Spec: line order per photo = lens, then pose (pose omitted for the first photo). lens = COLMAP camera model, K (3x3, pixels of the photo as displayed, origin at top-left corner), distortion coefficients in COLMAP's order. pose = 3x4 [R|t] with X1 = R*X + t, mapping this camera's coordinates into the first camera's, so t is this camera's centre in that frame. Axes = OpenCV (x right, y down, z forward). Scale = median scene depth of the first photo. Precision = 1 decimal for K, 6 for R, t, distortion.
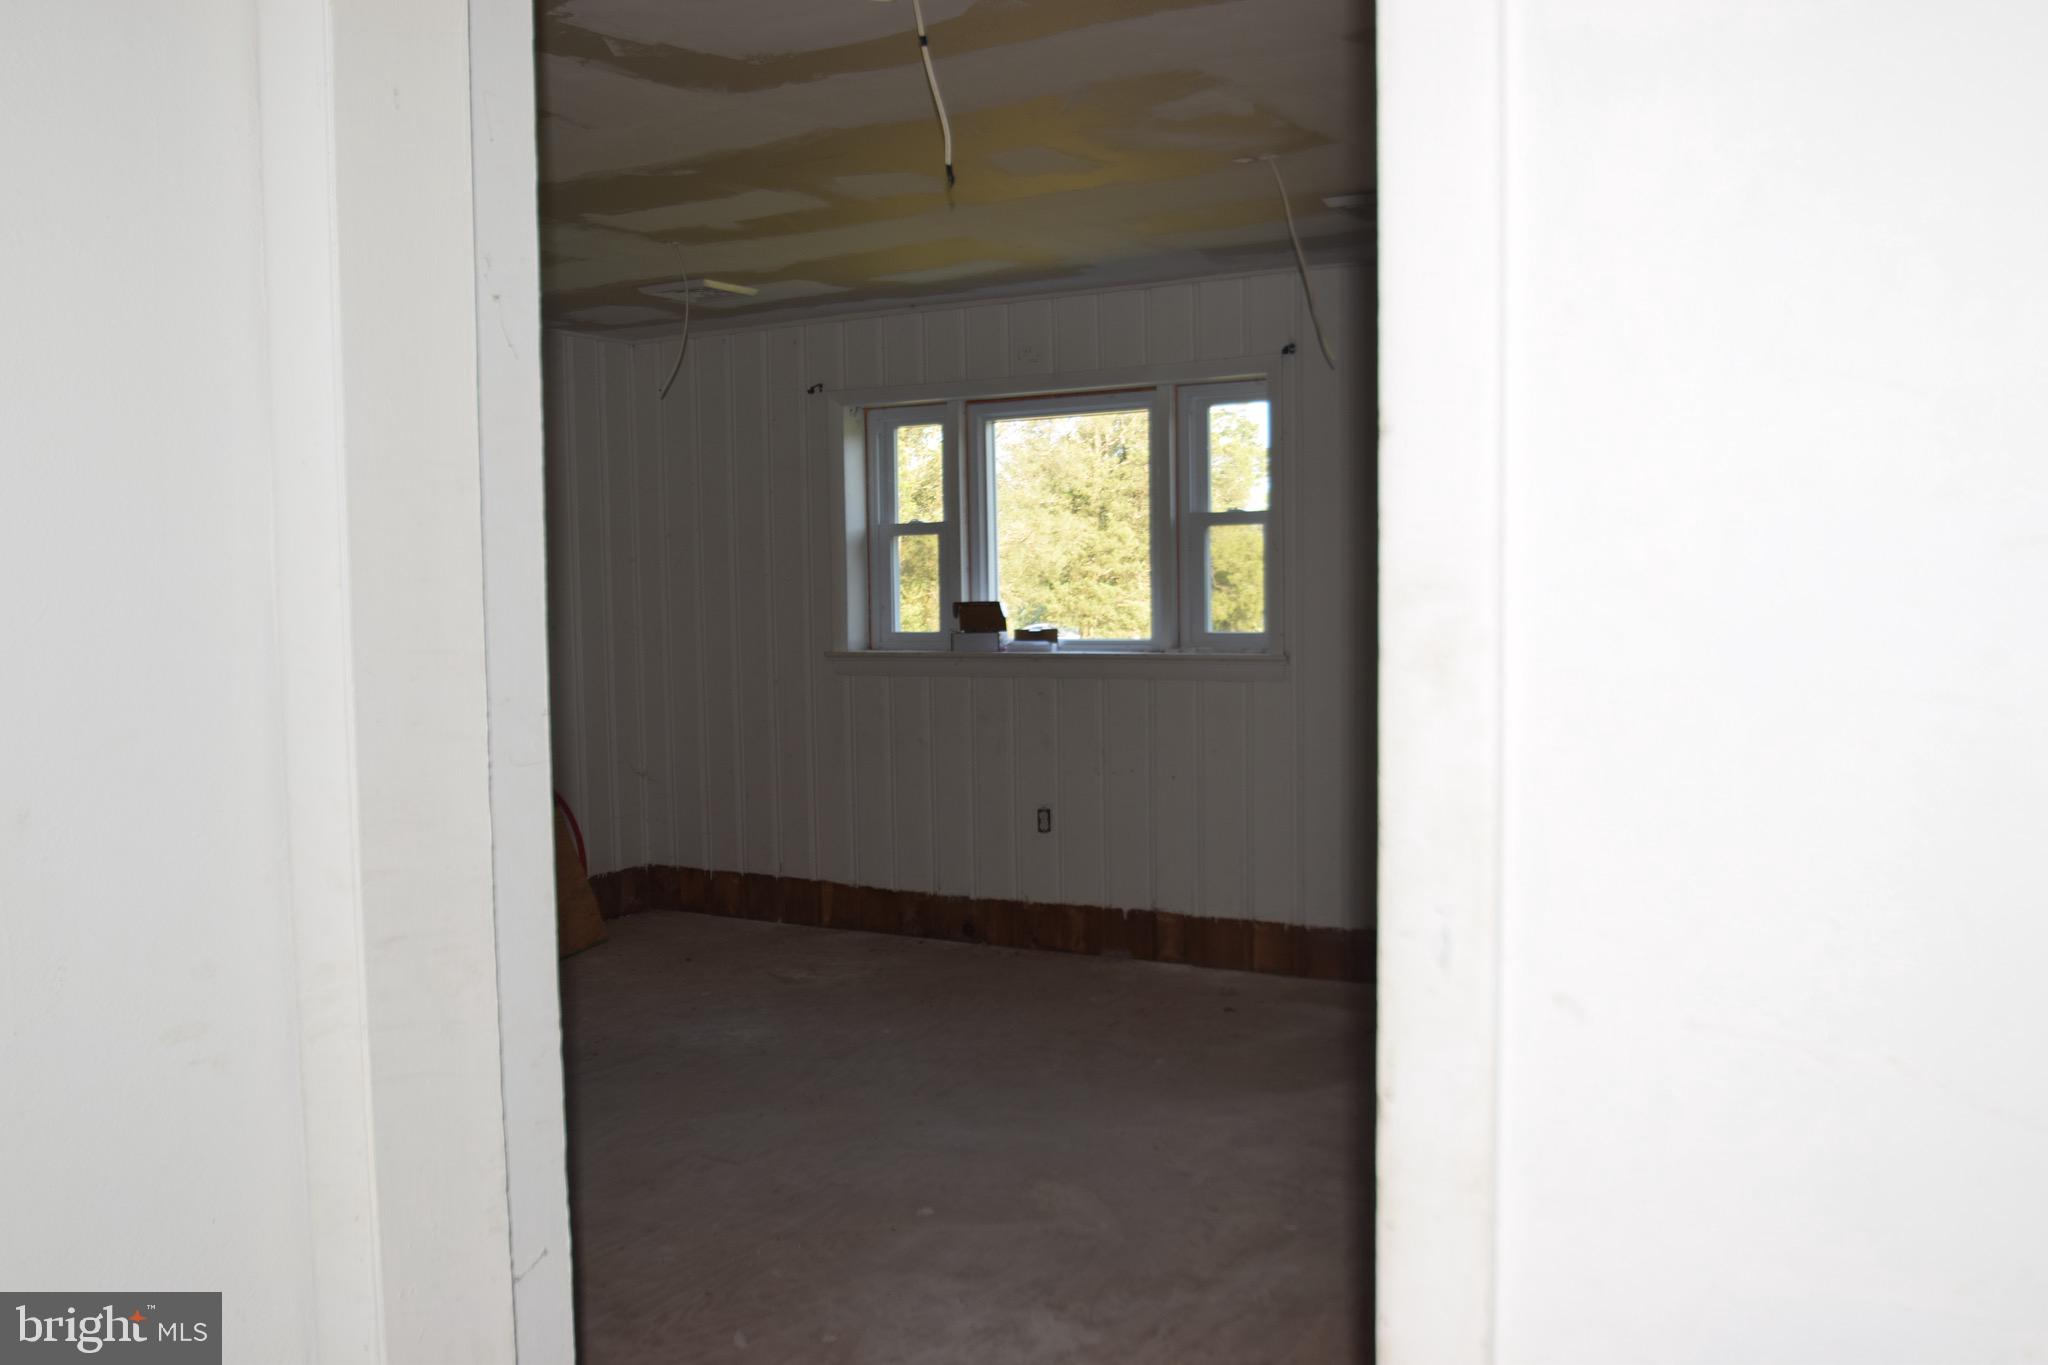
lens RADIAL K [[1787.0, 0, 1026.5], [0, 1787.0, 678.4], [0, 0, 1]] dist [-0.069066, 0.034244]
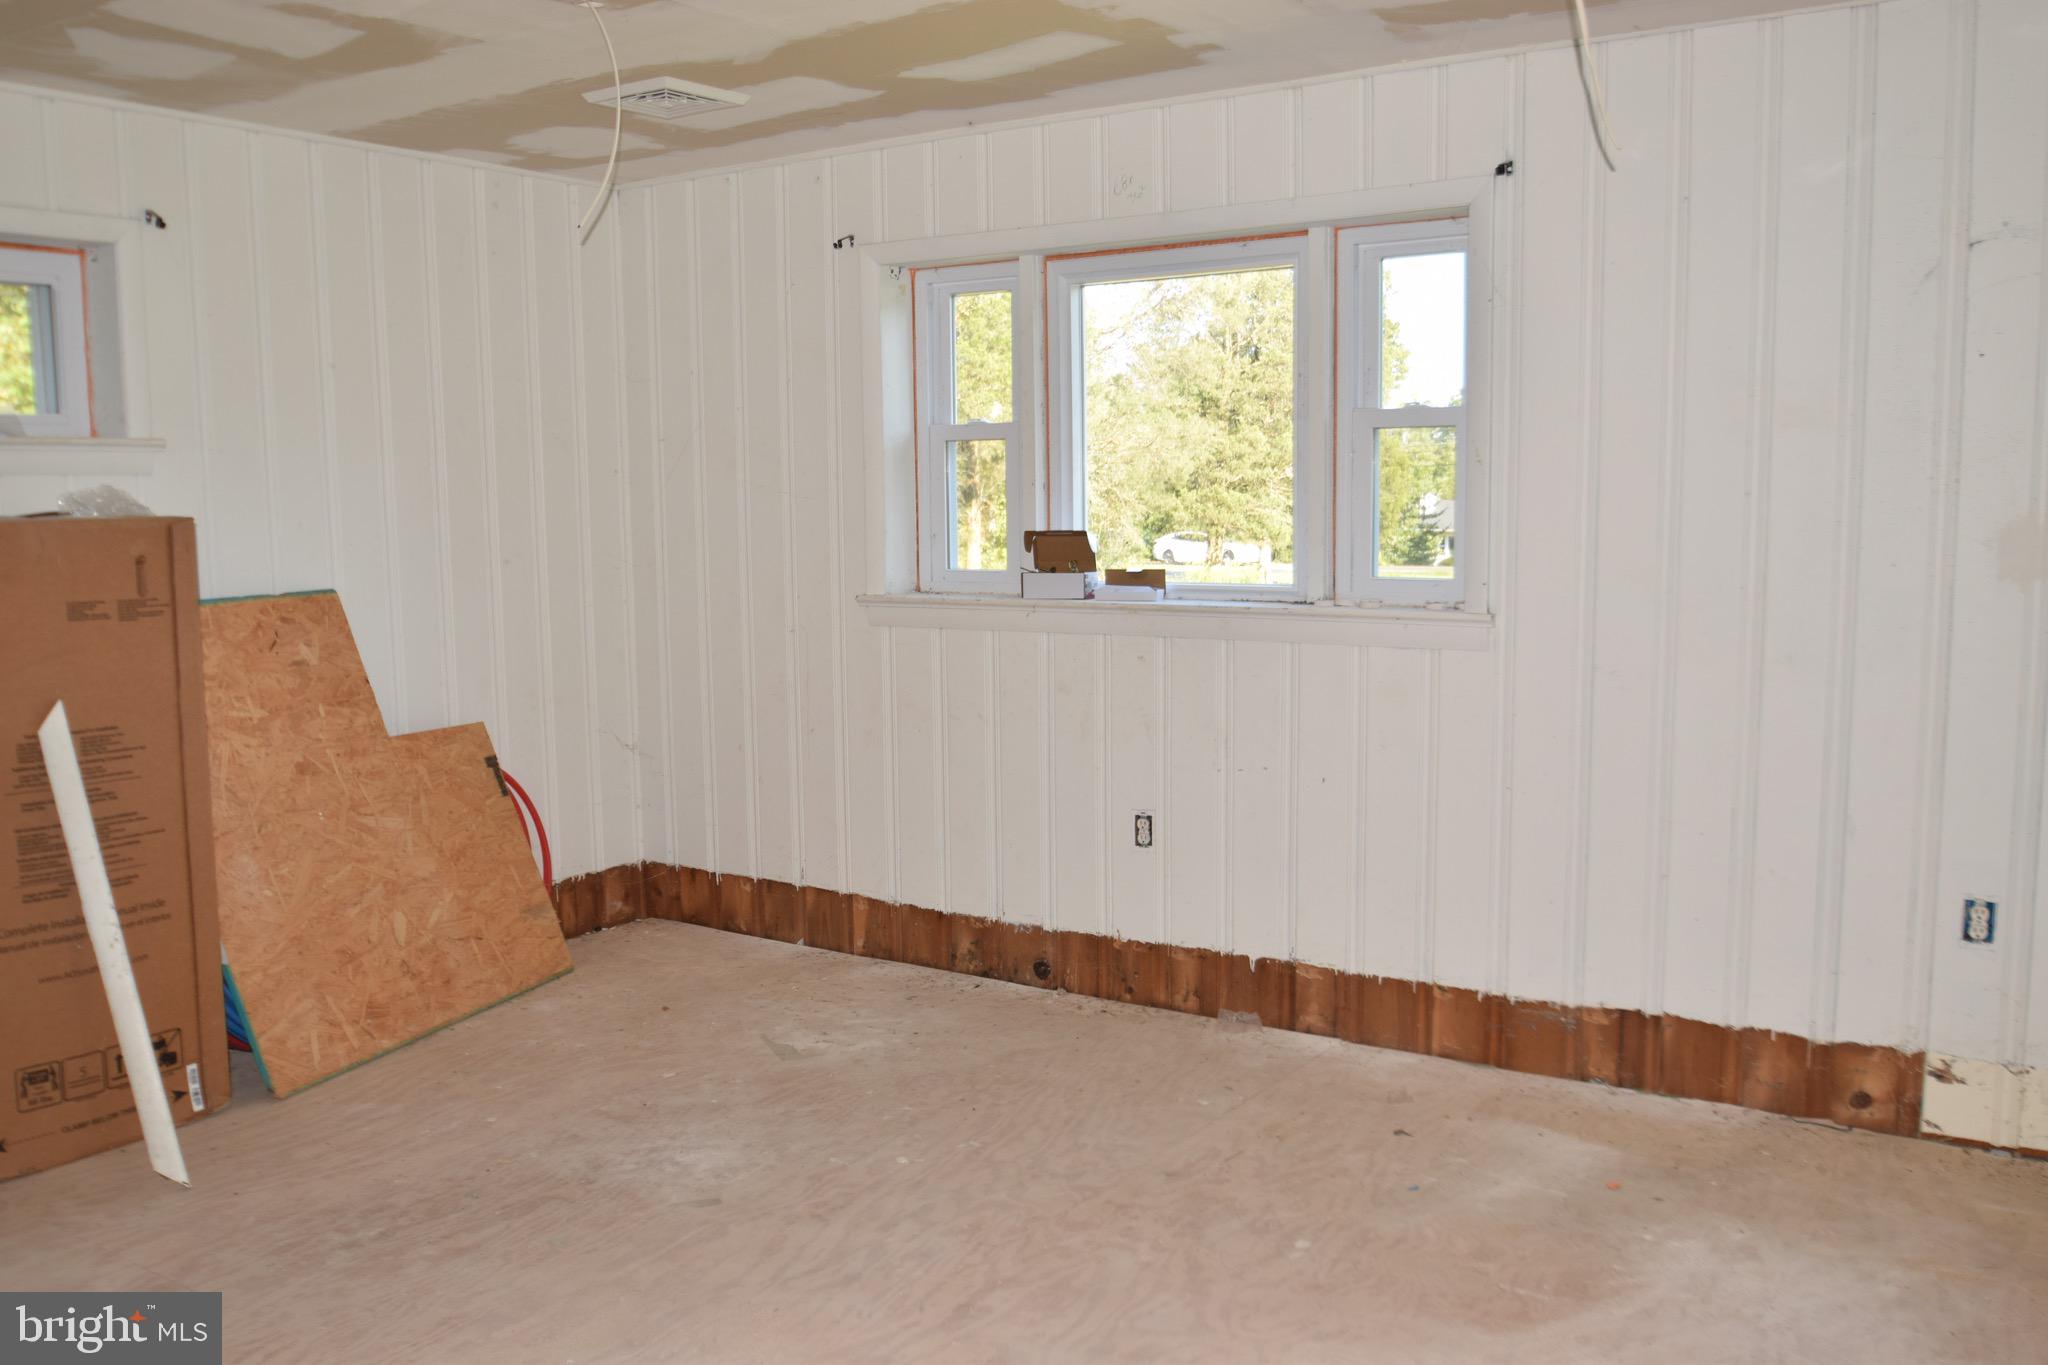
lens RADIAL K [[1787.0, 0, 1019.9], [0, 1787.0, 690.9], [0, 0, 1]] dist [-0.069066, 0.034244]
pose [[0.997158, 0.011749, -0.074416, 0.012630], [-0.007264, 0.998157, 0.060250, -0.020773], [0.074987, -0.059538, 0.995406, 0.257302]]
